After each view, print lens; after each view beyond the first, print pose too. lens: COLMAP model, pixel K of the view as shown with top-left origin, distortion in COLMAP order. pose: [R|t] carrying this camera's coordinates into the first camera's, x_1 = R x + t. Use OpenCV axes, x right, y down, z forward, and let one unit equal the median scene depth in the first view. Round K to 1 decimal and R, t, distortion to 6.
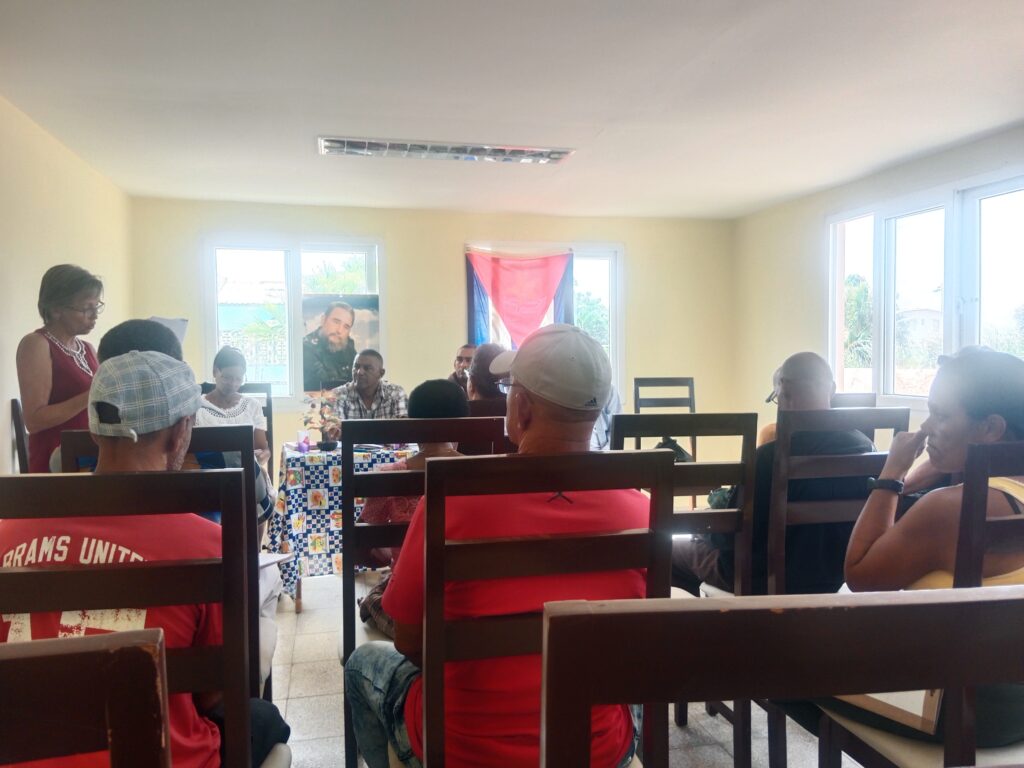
lens RADIAL K [[841.2, 0, 513.0], [0, 841.2, 381.9], [0, 0, 1]] dist [0.014877, -0.051731]
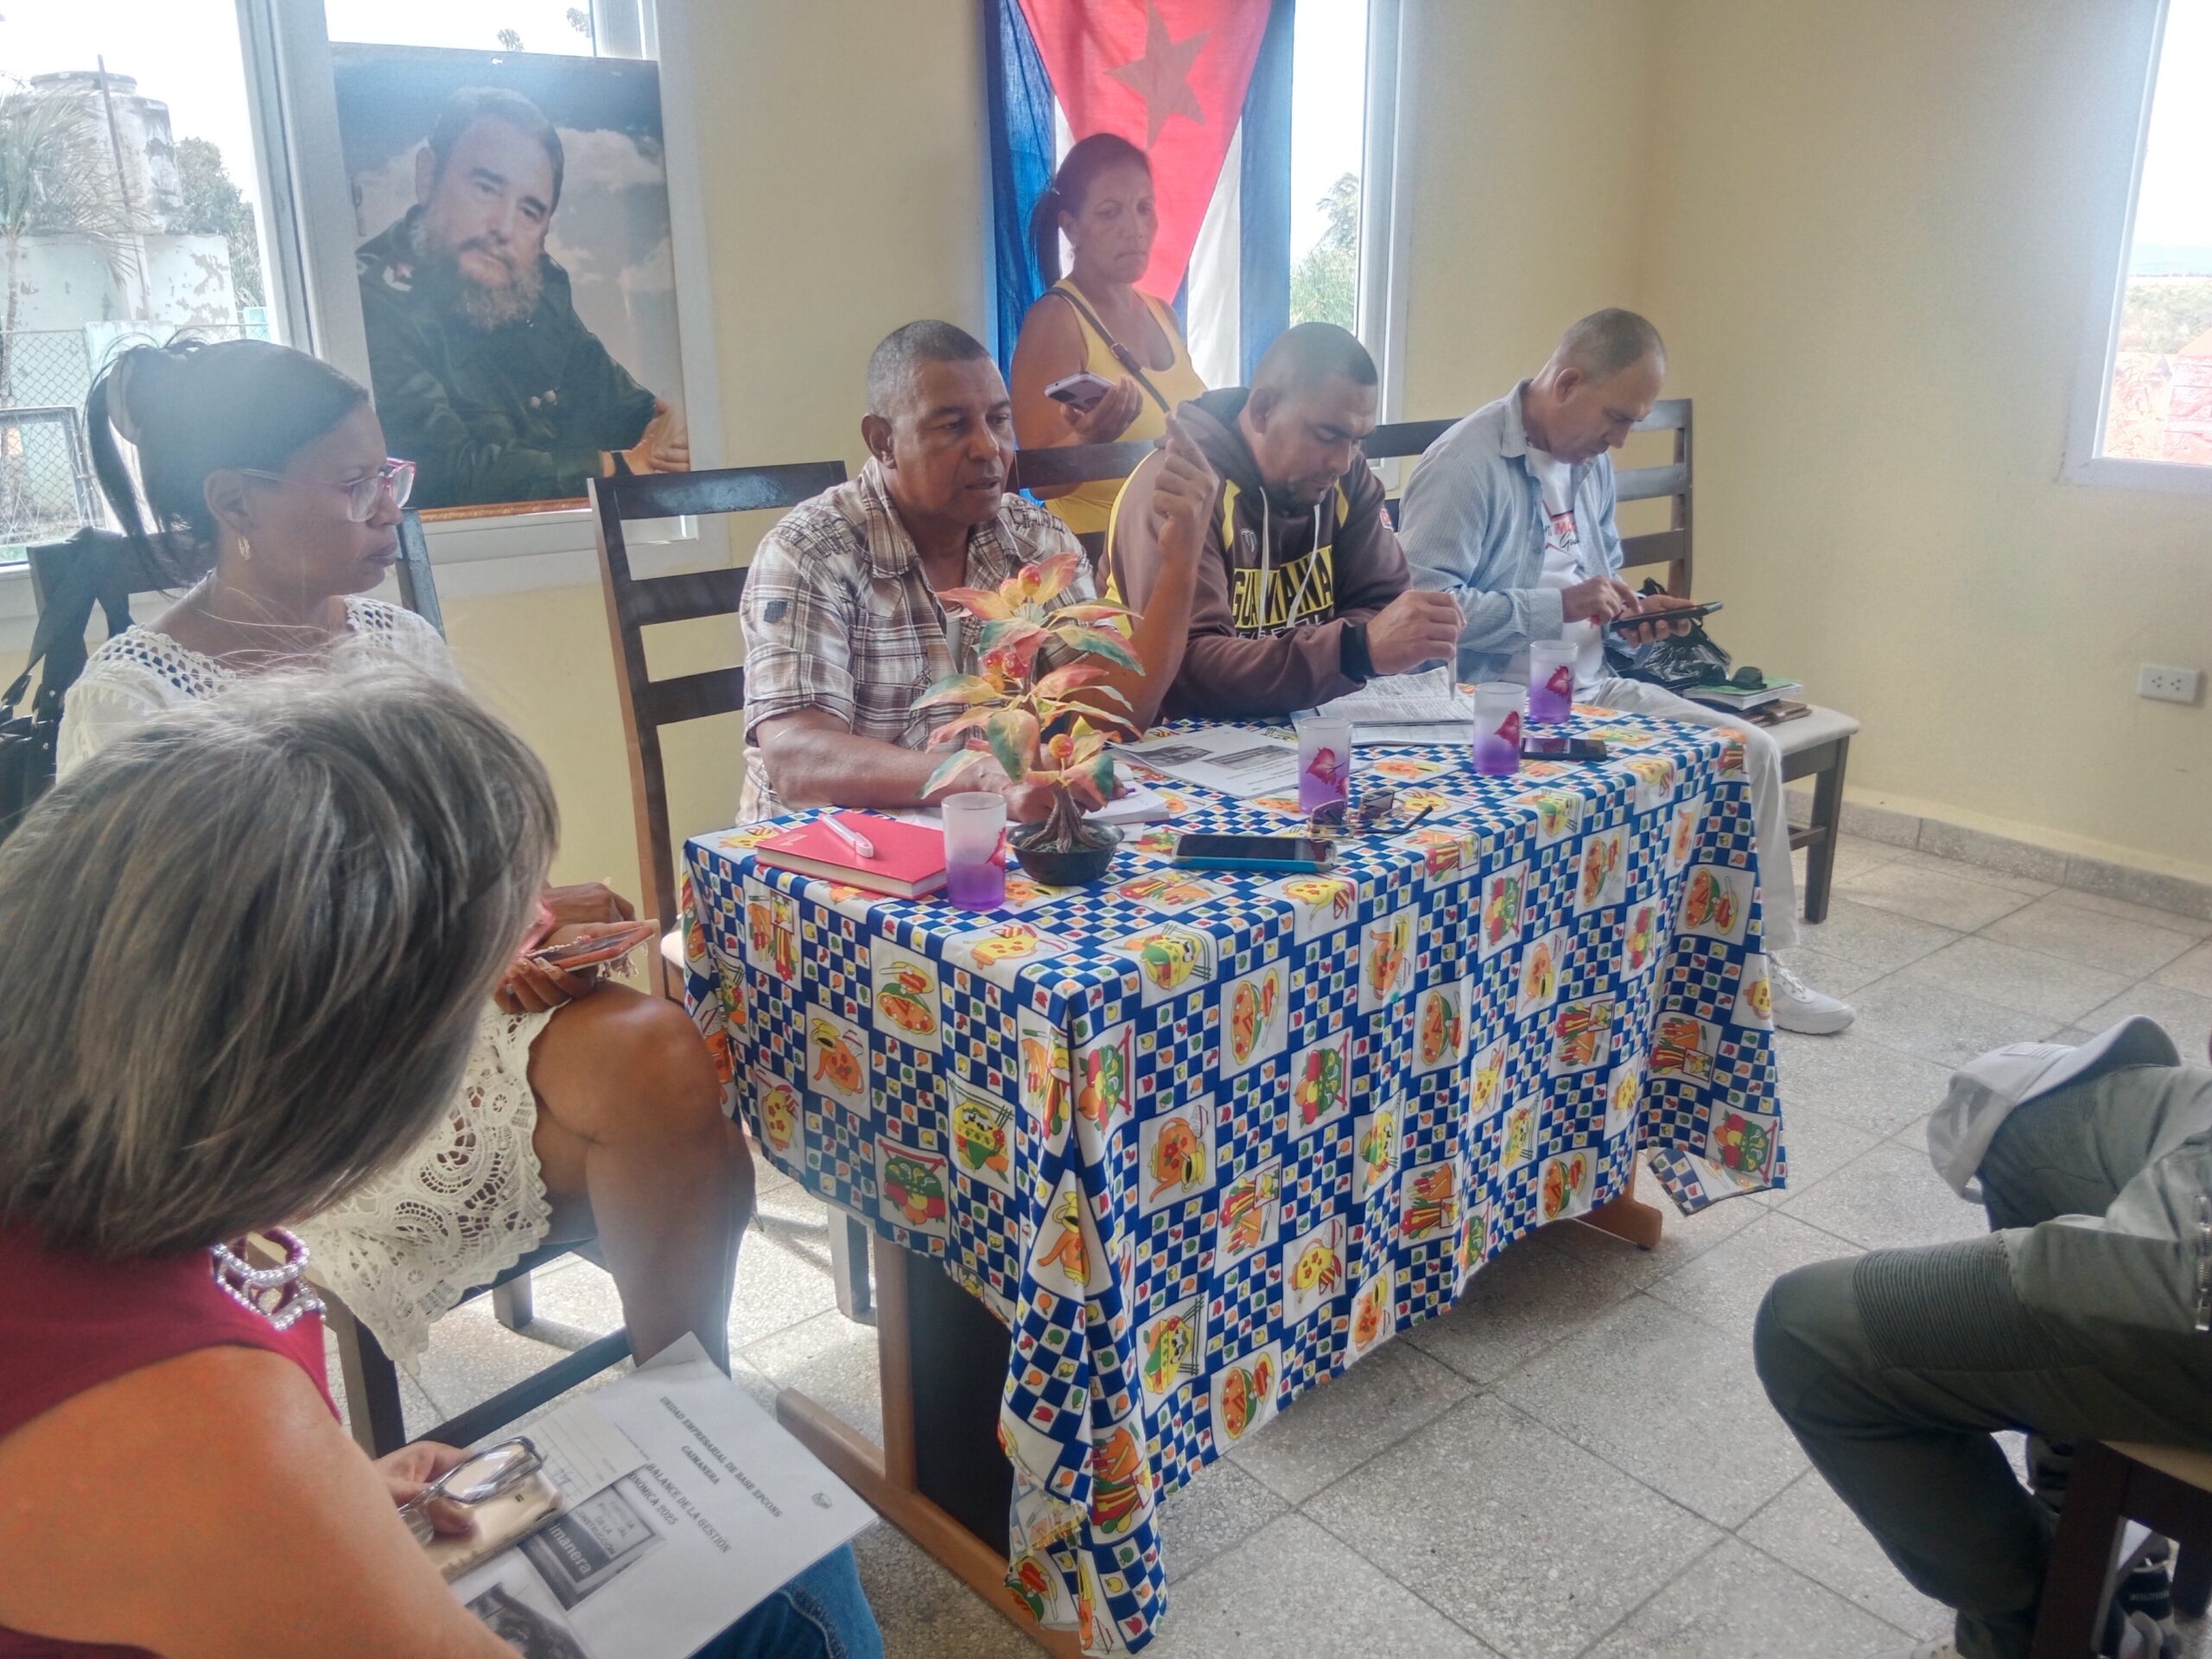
lens RADIAL K [[1817.2, 0, 1114.1], [0, 1817.2, 827.7], [0, 0, 1]] dist [0.014877, -0.051731]
pose [[0.878158, -0.141829, 0.456863, -0.427422], [0.018263, 0.964282, 0.264249, -0.044682], [-0.478022, -0.223709, 0.849382, 0.671192]]
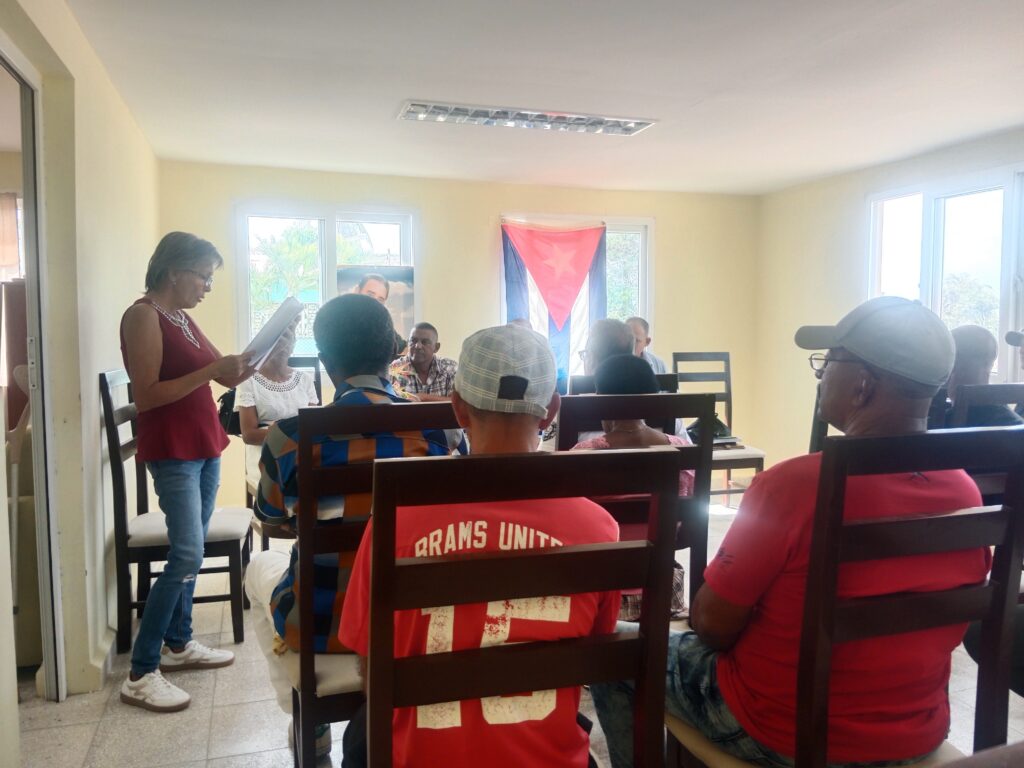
lens RADIAL K [[841.2, 0, 509.8], [0, 841.2, 379.5], [0, 0, 1]] dist [0.014877, -0.051731]
pose [[0.995776, -0.000368, 0.091812, -0.194081], [-0.002171, 0.999618, 0.027552, 0.000191], [-0.091787, -0.027635, 0.995395, 0.023612]]
